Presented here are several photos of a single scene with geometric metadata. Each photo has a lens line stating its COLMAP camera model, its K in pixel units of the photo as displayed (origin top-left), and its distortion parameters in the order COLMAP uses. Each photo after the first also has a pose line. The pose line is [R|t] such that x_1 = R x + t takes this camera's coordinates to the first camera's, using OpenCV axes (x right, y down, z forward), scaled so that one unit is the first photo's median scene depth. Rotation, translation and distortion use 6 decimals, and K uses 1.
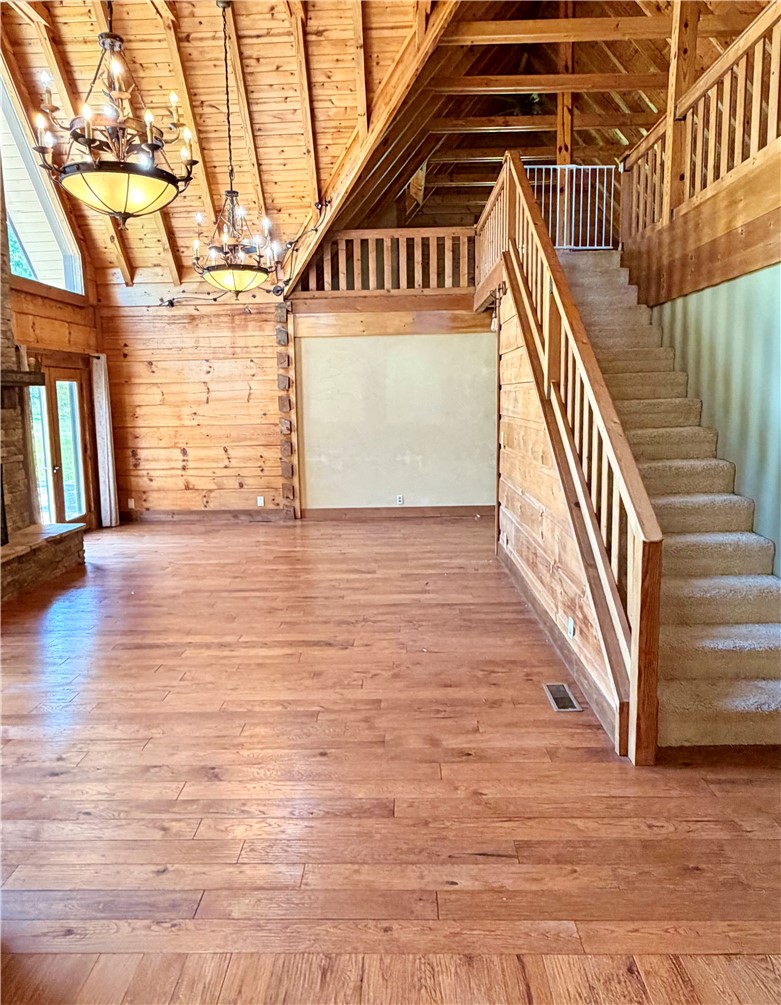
lens RADIAL K [[708.7, 0, 389.9], [0, 708.7, 498.5], [0, 0, 1]] dist [-0.017204, 0.023328]
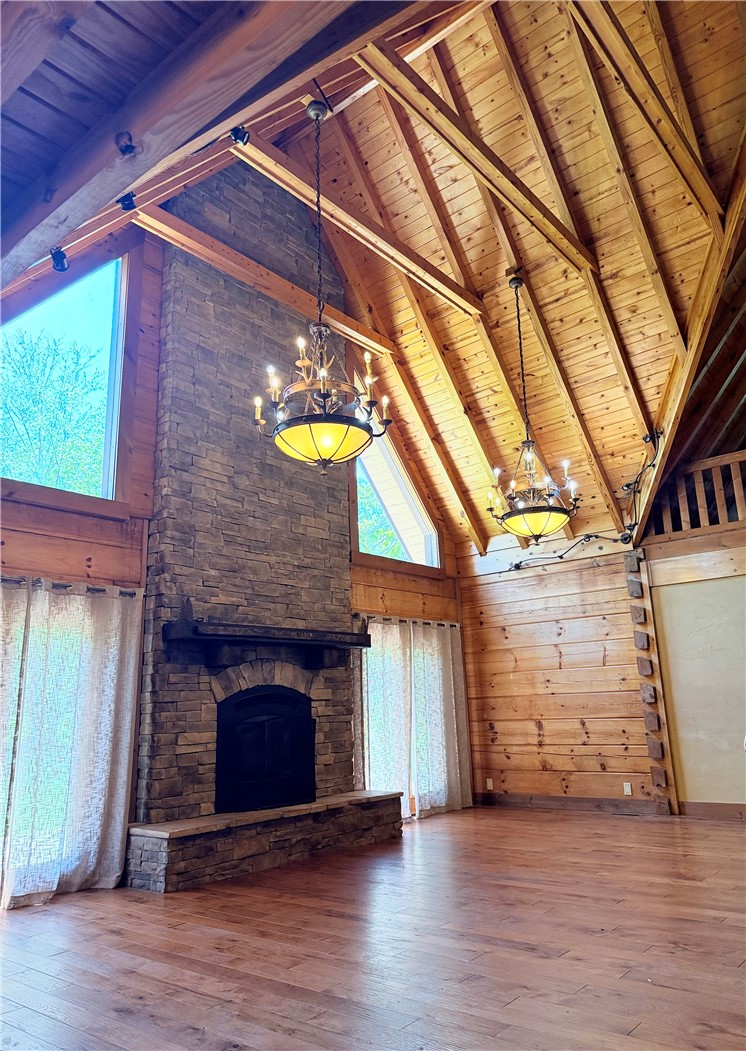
lens RADIAL K [[752.6, 0, 371.2], [0, 752.6, 525.9], [0, 0, 1]] dist [0.046540, -0.028127]
pose [[0.783282, -0.155685, -0.601857, 0.165270], [-0.071132, 0.939332, -0.335554, 0.035465], [0.617584, 0.305645, 0.724687, 0.100092]]
